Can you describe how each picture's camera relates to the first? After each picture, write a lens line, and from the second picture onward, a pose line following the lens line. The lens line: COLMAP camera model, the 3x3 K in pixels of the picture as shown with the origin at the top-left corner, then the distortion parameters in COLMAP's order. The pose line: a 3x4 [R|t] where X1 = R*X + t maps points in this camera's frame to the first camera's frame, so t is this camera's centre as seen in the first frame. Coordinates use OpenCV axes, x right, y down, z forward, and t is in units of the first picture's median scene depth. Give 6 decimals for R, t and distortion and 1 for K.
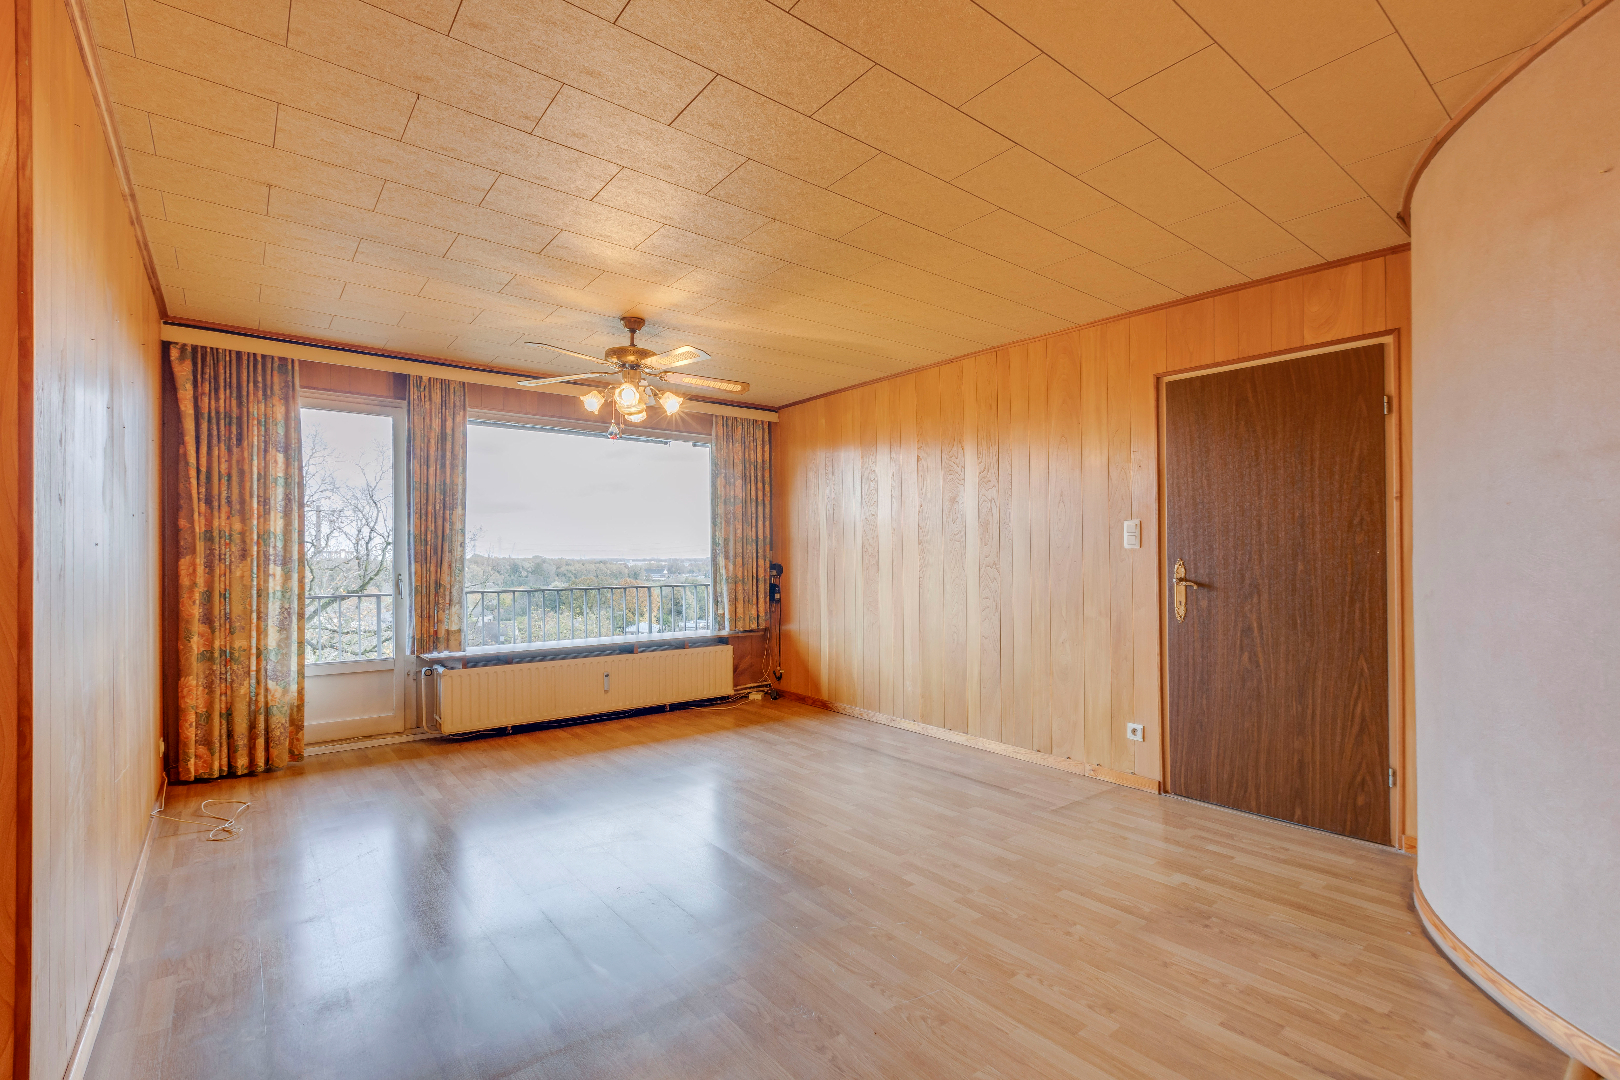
lens RADIAL K [[727.8, 0, 798.4], [0, 727.8, 550.1], [0, 0, 1]] dist [0.000852, 0.001208]
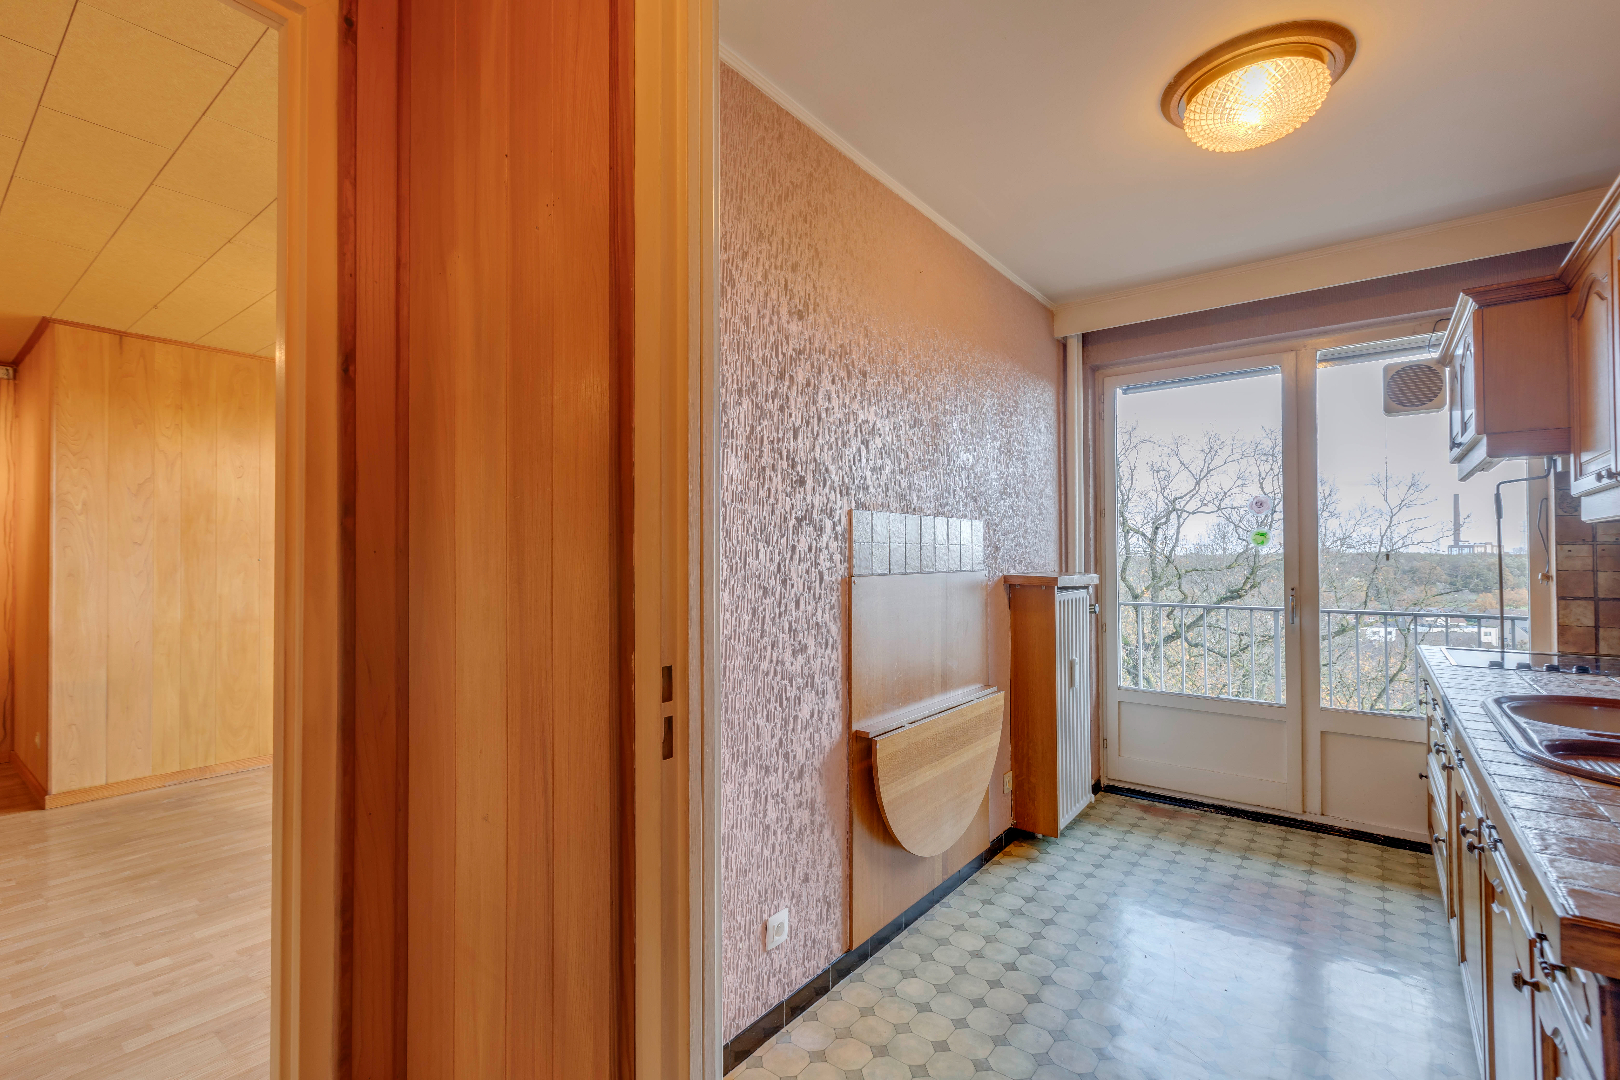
lens RADIAL K [[727.8, 0, 798.7], [0, 727.8, 546.3], [0, 0, 1]] dist [0.000852, 0.001208]
pose [[0.249093, -0.009849, -0.968430, 0.831101], [0.011199, 0.999911, -0.007288, -0.008685], [0.968415, -0.009030, 0.249181, 1.088905]]
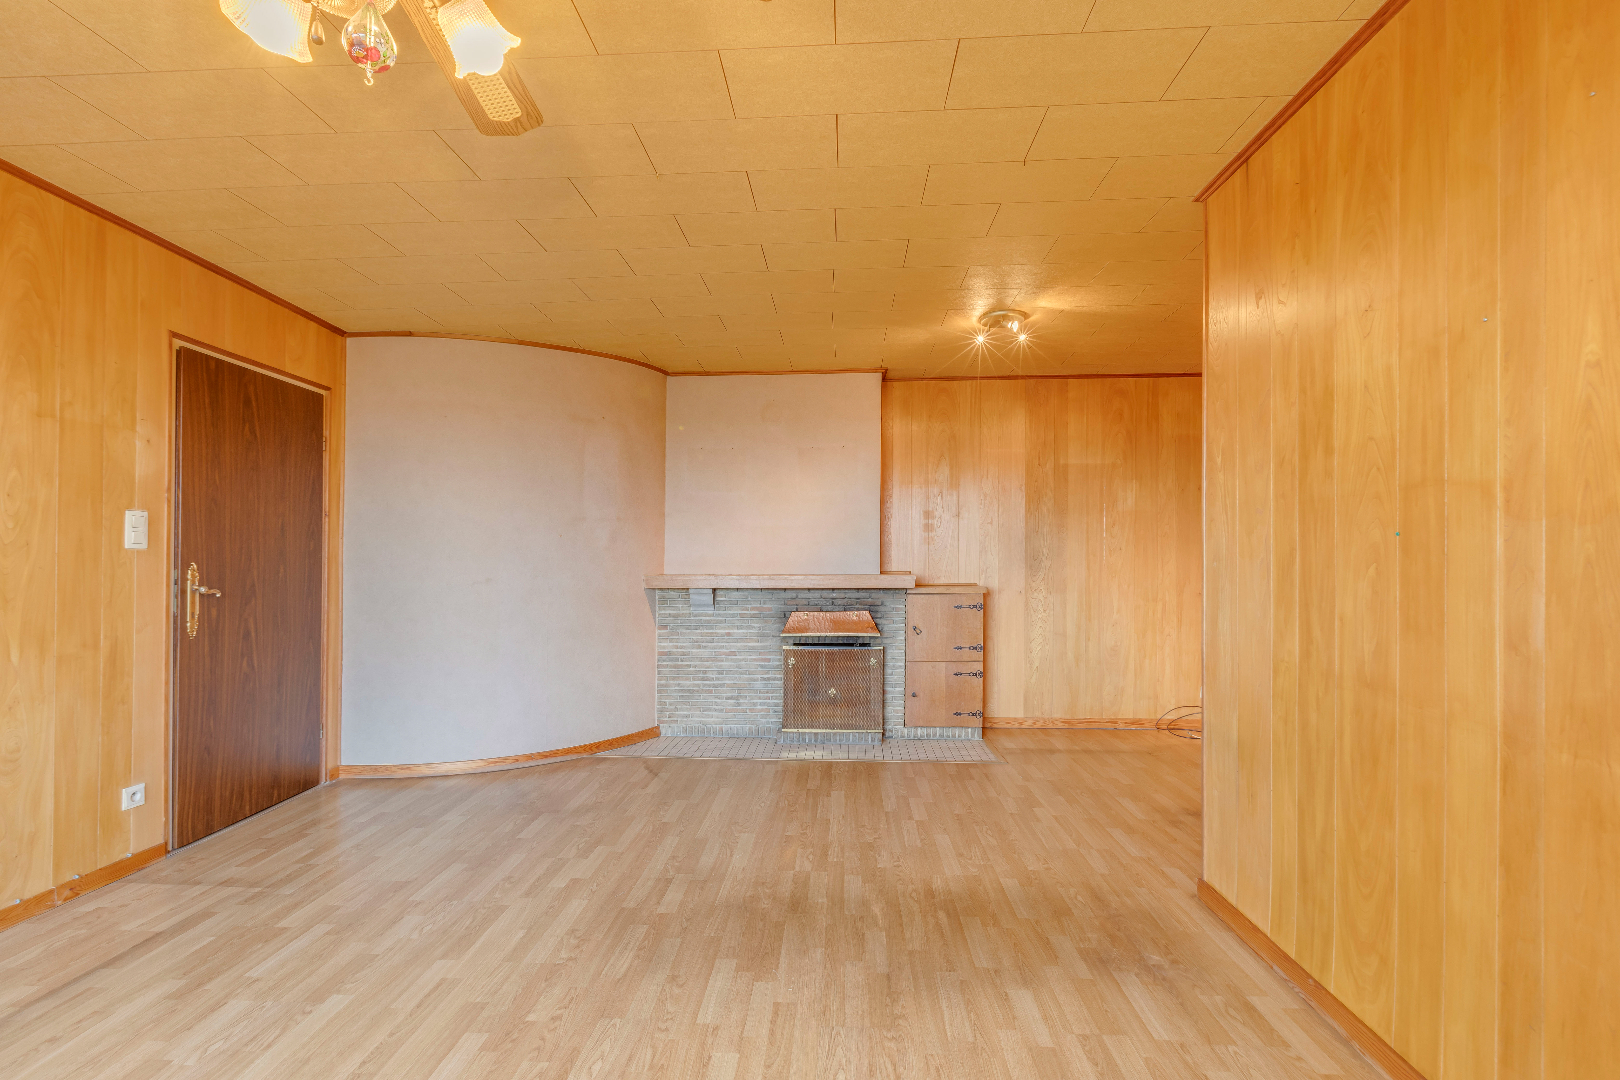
lens RADIAL K [[727.8, 0, 814.1], [0, 727.8, 550.9], [0, 0, 1]] dist [0.000852, 0.001208]
pose [[-0.765232, 0.013937, 0.643604, -0.539786], [-0.000751, 0.999746, -0.022542, 0.016329], [-0.643754, -0.017733, -0.765027, 1.112855]]
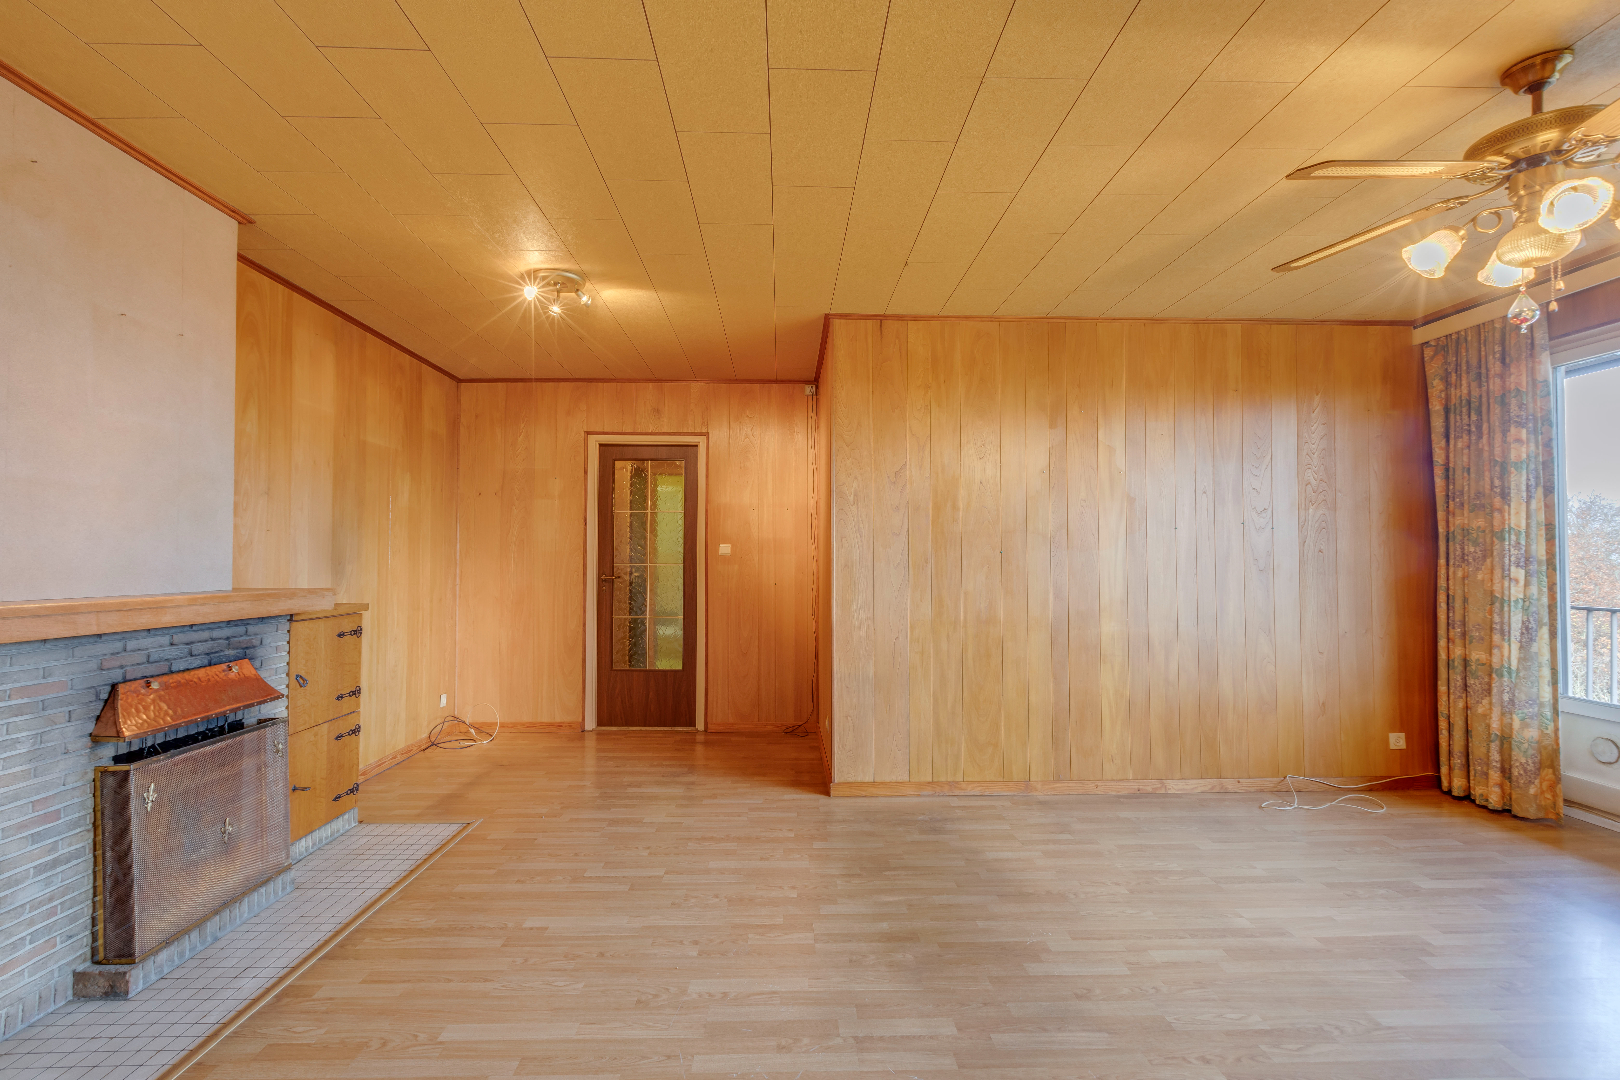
lens RADIAL K [[727.8, 0, 800.7], [0, 727.8, 553.6], [0, 0, 1]] dist [0.000852, 0.001208]
pose [[-0.586641, -0.005672, -0.809827, 0.457145], [0.010816, 0.999831, -0.014838, 0.009260], [0.809775, -0.017464, -0.586481, 0.905451]]
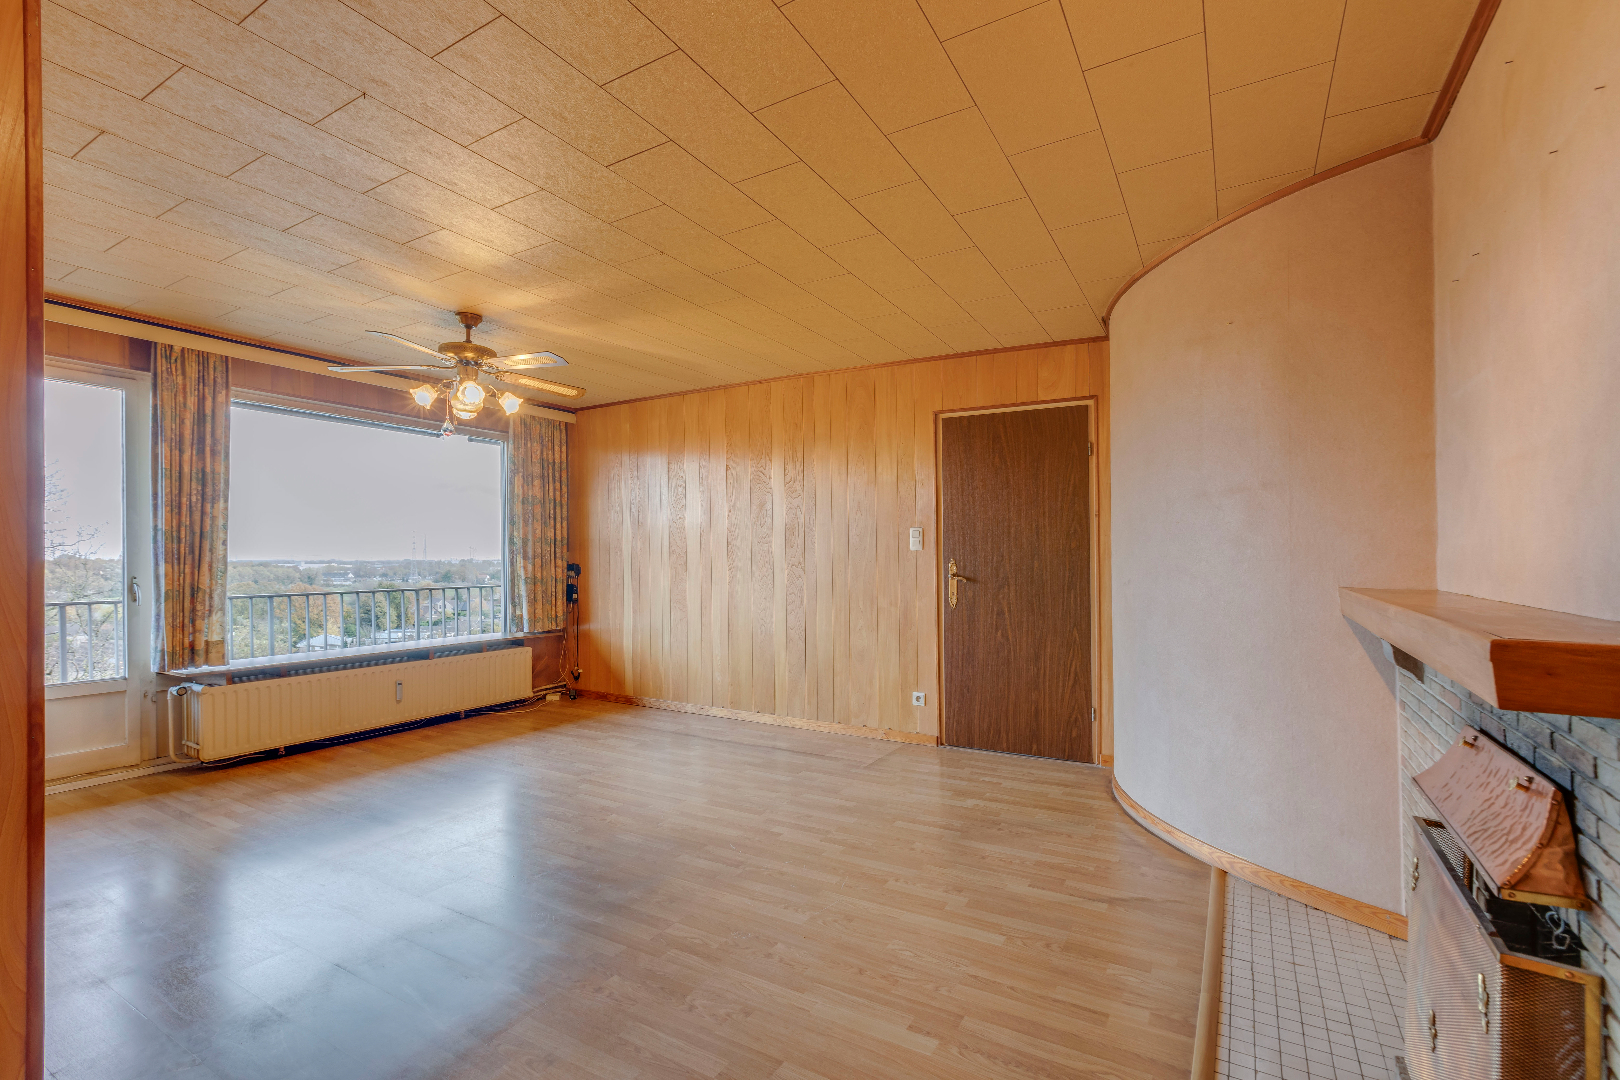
lens RADIAL K [[727.8, 0, 797.2], [0, 727.8, 546.8], [0, 0, 1]] dist [0.000852, 0.001208]
pose [[0.932225, 0.006518, 0.361821, -0.176072], [-0.003984, 0.999962, -0.007749, 0.001876], [-0.361858, 0.005782, 0.932215, -0.079174]]
